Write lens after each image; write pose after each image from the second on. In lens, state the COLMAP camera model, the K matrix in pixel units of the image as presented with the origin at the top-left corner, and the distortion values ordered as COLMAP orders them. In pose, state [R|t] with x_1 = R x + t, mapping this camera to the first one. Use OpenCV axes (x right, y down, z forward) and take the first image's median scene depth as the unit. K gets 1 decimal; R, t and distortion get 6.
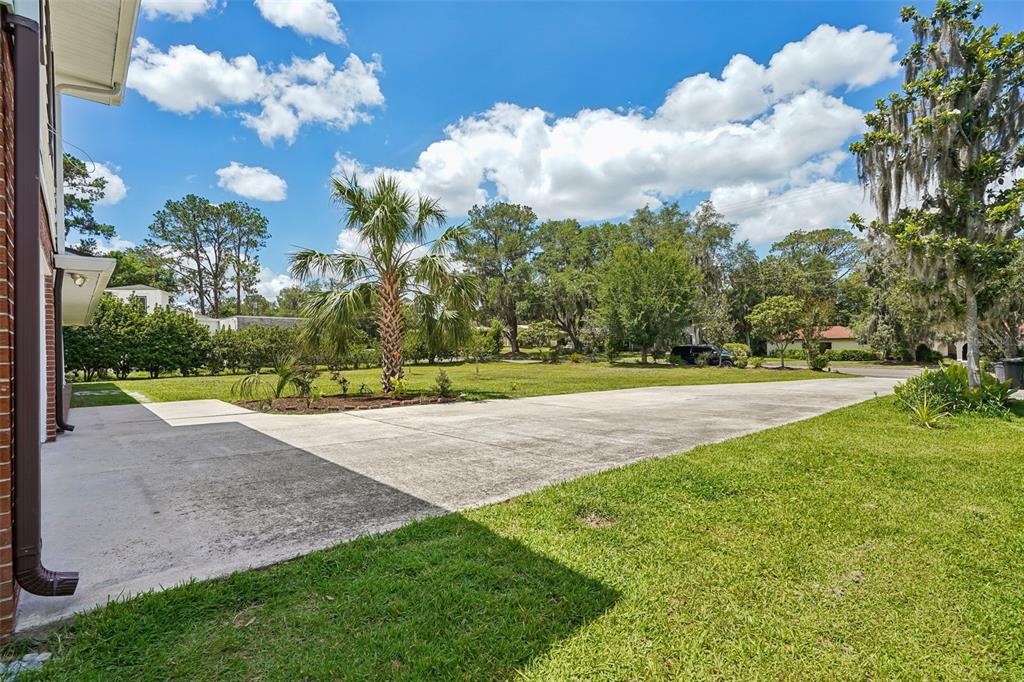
lens RADIAL K [[465.2, 0, 511.4], [0, 465.2, 348.9], [0, 0, 1]] dist [-0.001193, -0.000025]
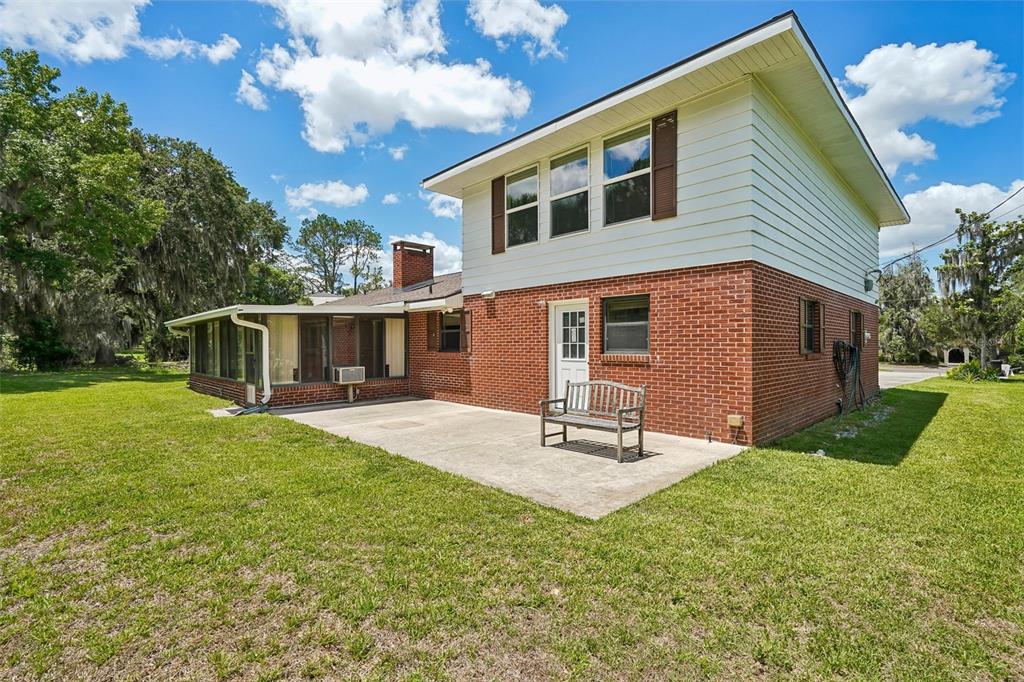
lens RADIAL K [[465.2, 0, 511.4], [0, 465.2, 348.9], [0, 0, 1]] dist [-0.001193, -0.000025]
pose [[0.999400, 0.009647, 0.033279, -1.495646], [-0.009627, 0.999953, -0.000744, -0.004377], [-0.033285, 0.000424, 0.999446, -1.289804]]
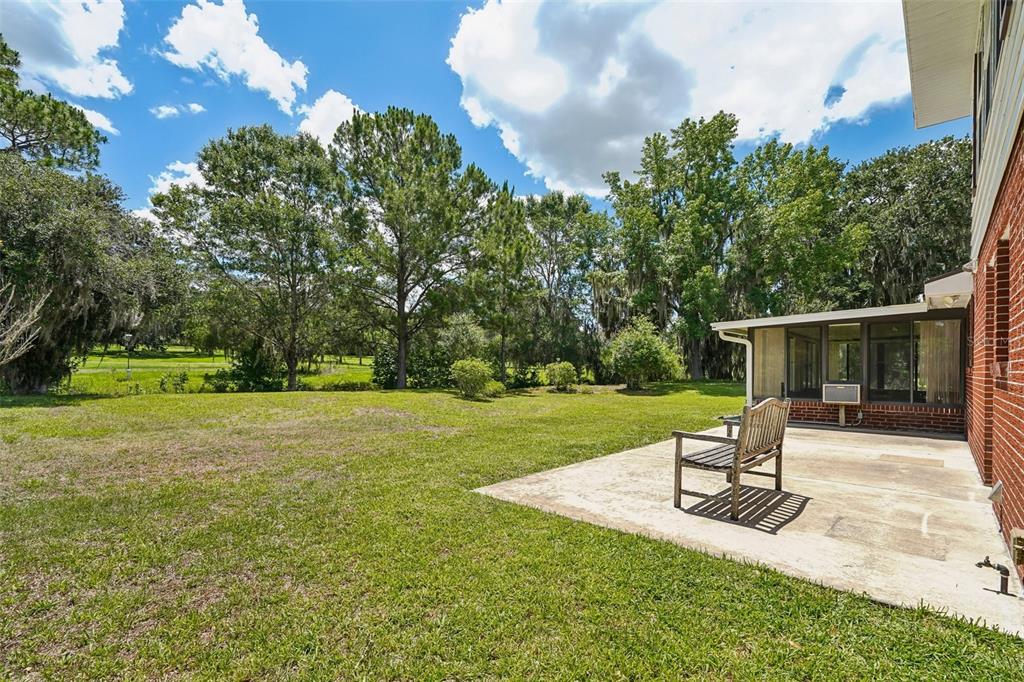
lens RADIAL K [[475.9, 0, 510.3], [0, 475.9, 369.9], [0, 0, 1]] dist [-0.002106, -0.000186]
pose [[0.073459, 0.017497, -0.997145, -0.906303], [-0.023690, 0.999595, 0.015795, 0.015688], [0.997017, 0.022462, 0.073844, -0.863578]]
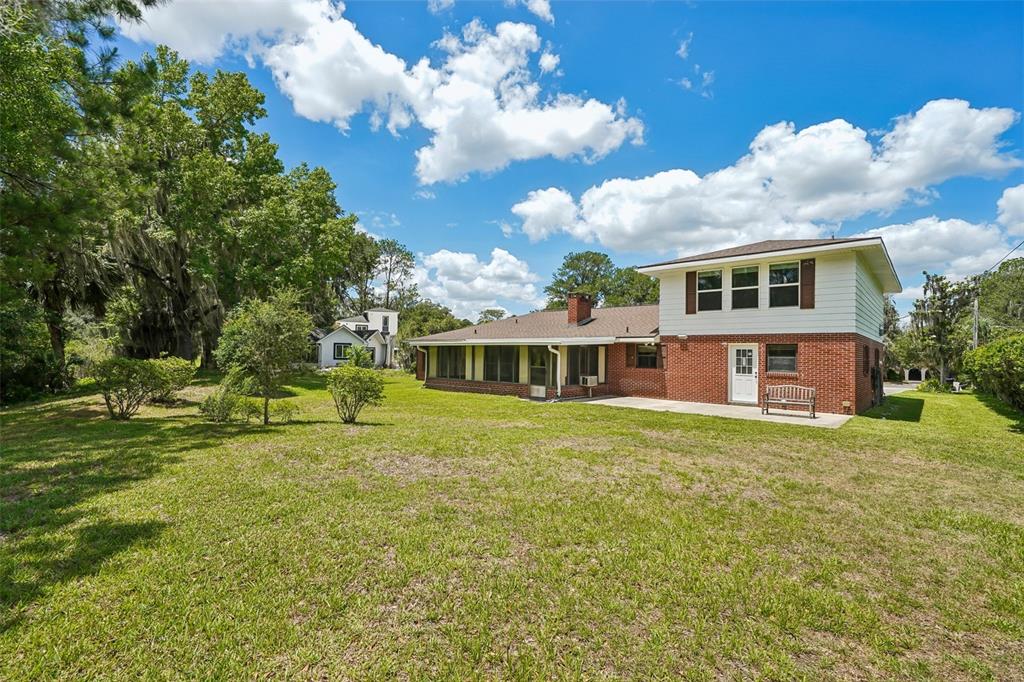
lens RADIAL K [[465.2, 0, 511.4], [0, 465.2, 348.9], [0, 0, 1]] dist [-0.001193, -0.000025]
pose [[0.995495, 0.030880, 0.089644, -2.392637], [-0.028805, 0.999288, -0.024353, -0.014351], [-0.090332, 0.021661, 0.995676, -2.048921]]
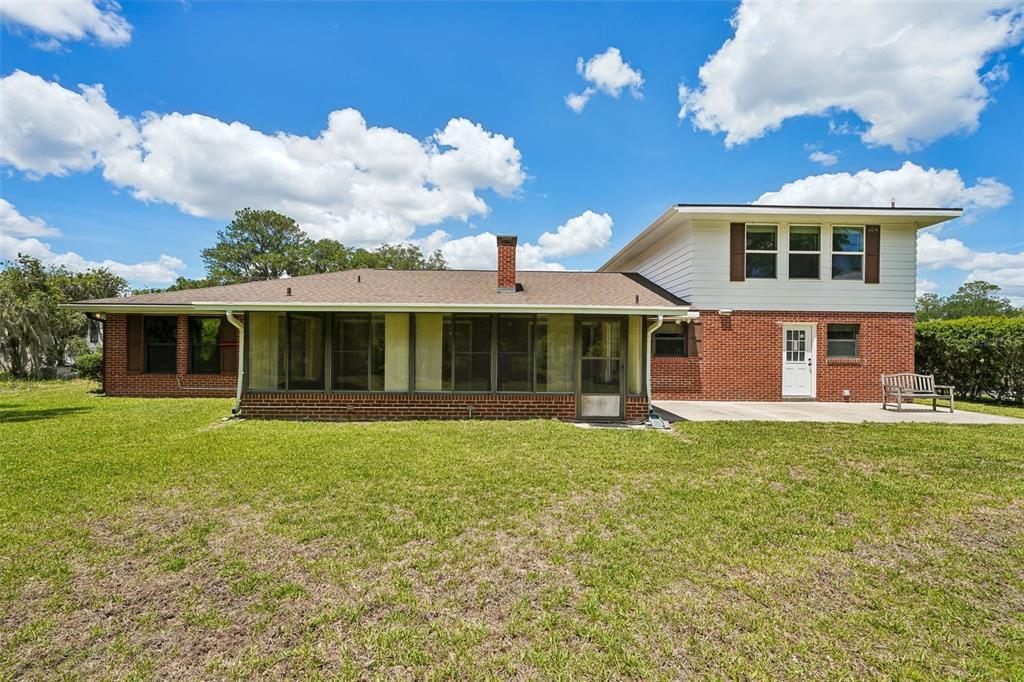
lens RADIAL K [[456.0, 0, 504.7], [0, 456.0, 353.6], [0, 0, 1]] dist [-0.000385, -0.000007]
pose [[0.660151, 0.014694, 0.750989, -2.975317], [-0.013412, 0.999880, -0.007775, 0.011843], [-0.751013, -0.004940, 0.660269, -0.596990]]
